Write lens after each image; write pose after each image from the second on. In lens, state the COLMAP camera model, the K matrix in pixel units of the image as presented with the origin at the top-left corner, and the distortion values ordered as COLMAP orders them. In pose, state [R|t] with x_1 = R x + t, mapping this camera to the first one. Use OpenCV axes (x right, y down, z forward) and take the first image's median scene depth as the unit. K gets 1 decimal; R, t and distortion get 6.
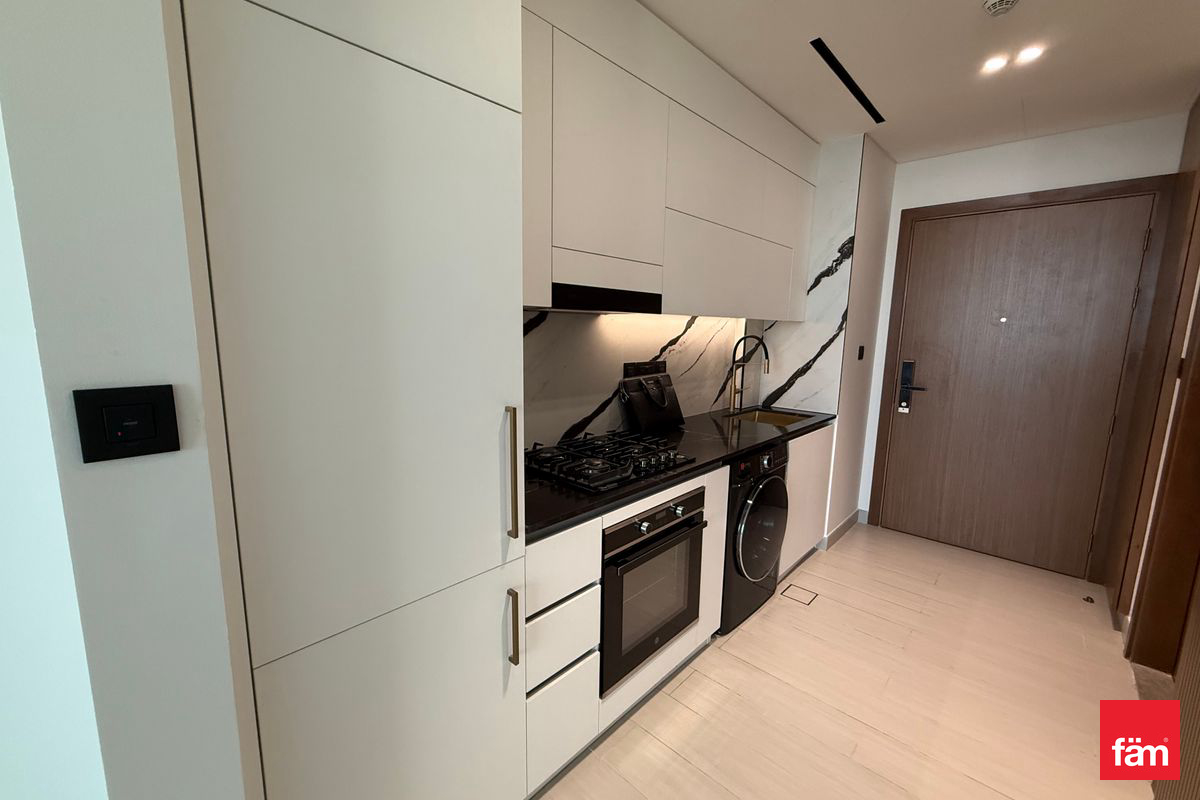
lens RADIAL K [[478.9, 0, 598.5], [0, 478.9, 400.1], [0, 0, 1]] dist [-0.001059, -0.000020]
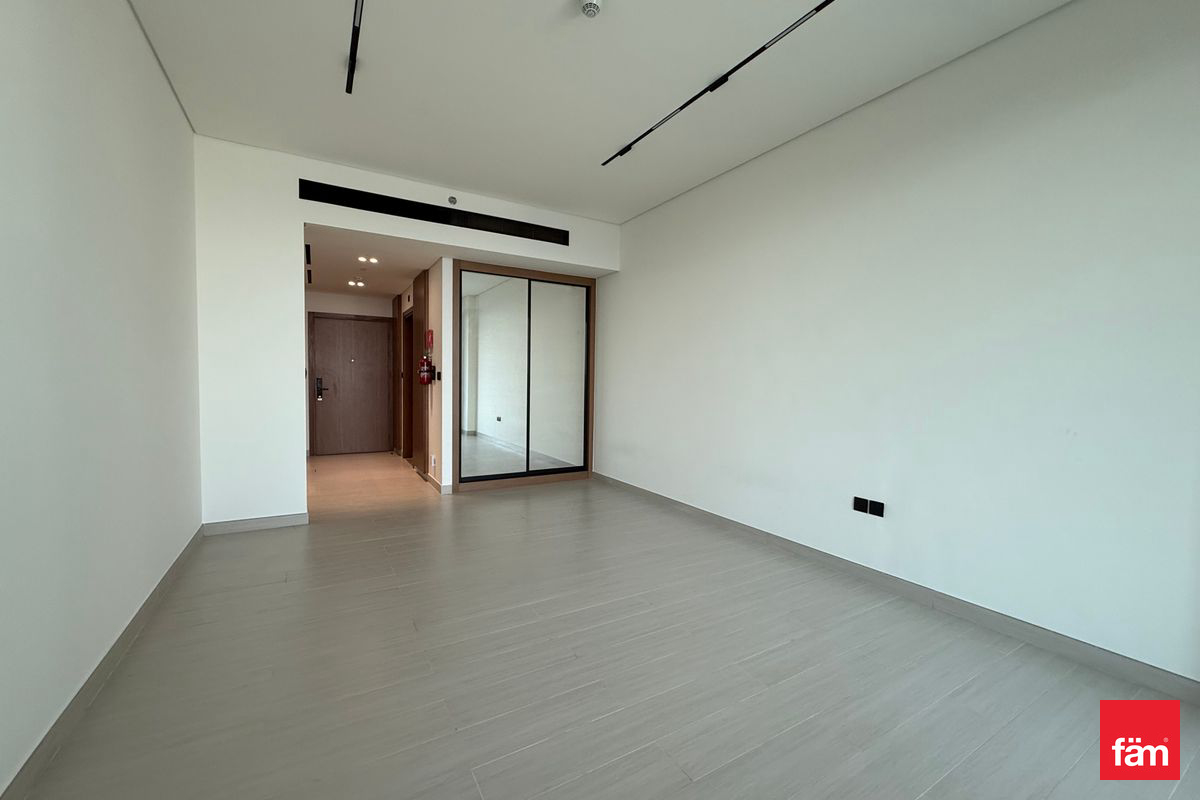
lens RADIAL K [[478.9, 0, 595.9], [0, 478.9, 401.5], [0, 0, 1]] dist [-0.001059, -0.000020]
pose [[0.281010, -0.060521, 0.957795, -1.356418], [0.133001, 0.990835, 0.023587, 0.176744], [-0.950444, 0.120759, 0.286484, -1.027978]]
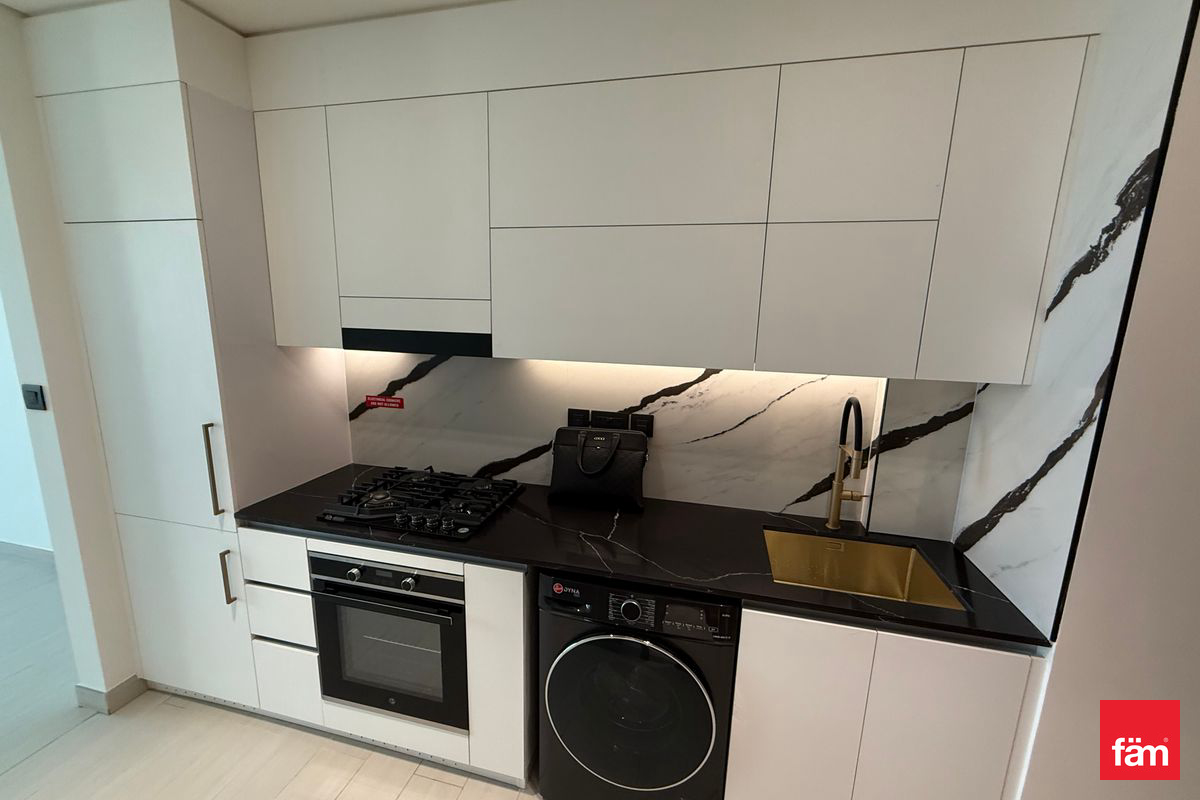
lens RADIAL K [[478.9, 0, 597.0], [0, 478.9, 401.7], [0, 0, 1]] dist [-0.001059, -0.000020]
pose [[0.491261, 0.157339, -0.856684, 0.654336], [-0.146755, 0.984440, 0.096648, -0.146843], [0.858560, 0.078243, 0.506707, 0.516953]]
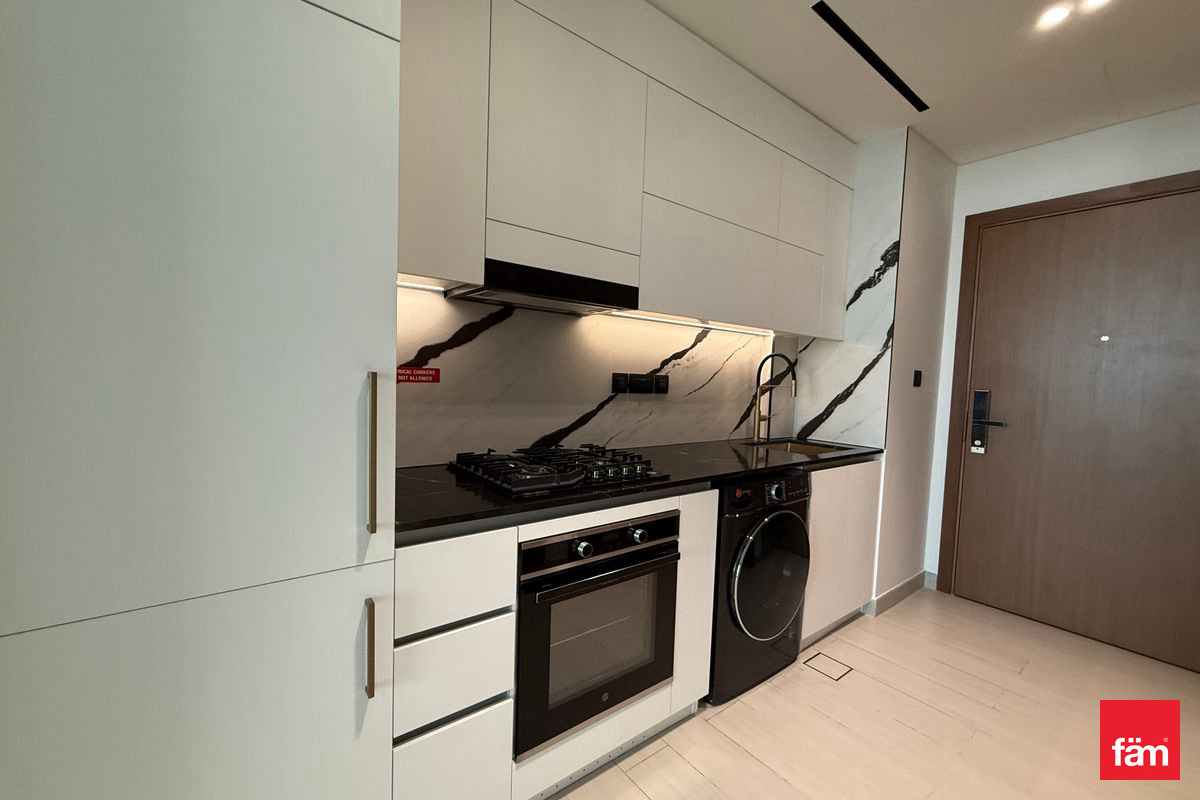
lens RADIAL K [[478.9, 0, 598.2], [0, 478.9, 400.3], [0, 0, 1]] dist [-0.001059, -0.000020]
pose [[0.987414, 0.027072, -0.155821, 0.139810], [-0.042753, 0.994250, -0.098178, 0.053014], [0.152268, 0.103605, 0.982894, 0.096549]]
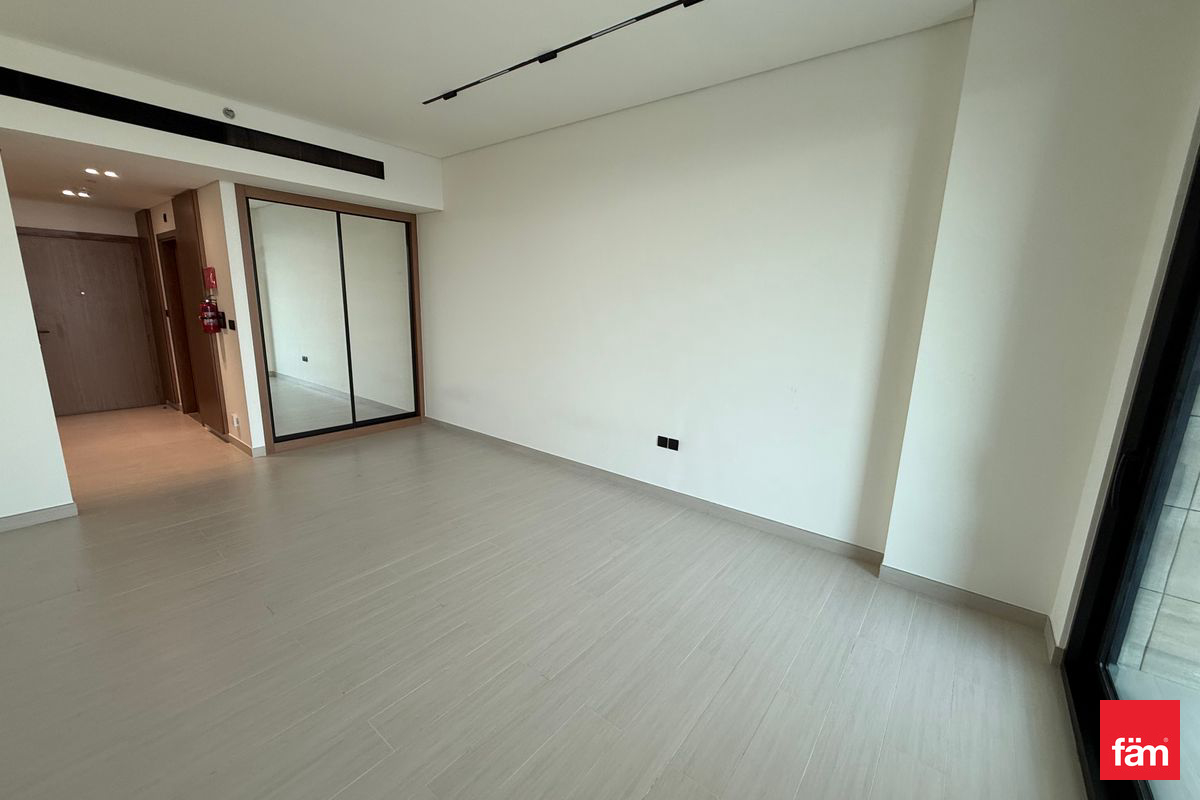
lens RADIAL K [[478.9, 0, 595.8], [0, 478.9, 401.2], [0, 0, 1]] dist [-0.001059, -0.000020]
pose [[-0.081623, -0.228194, 0.970188, -1.451251], [0.119061, 0.964233, 0.236810, 0.053235], [-0.989526, 0.134841, -0.051534, -1.015067]]
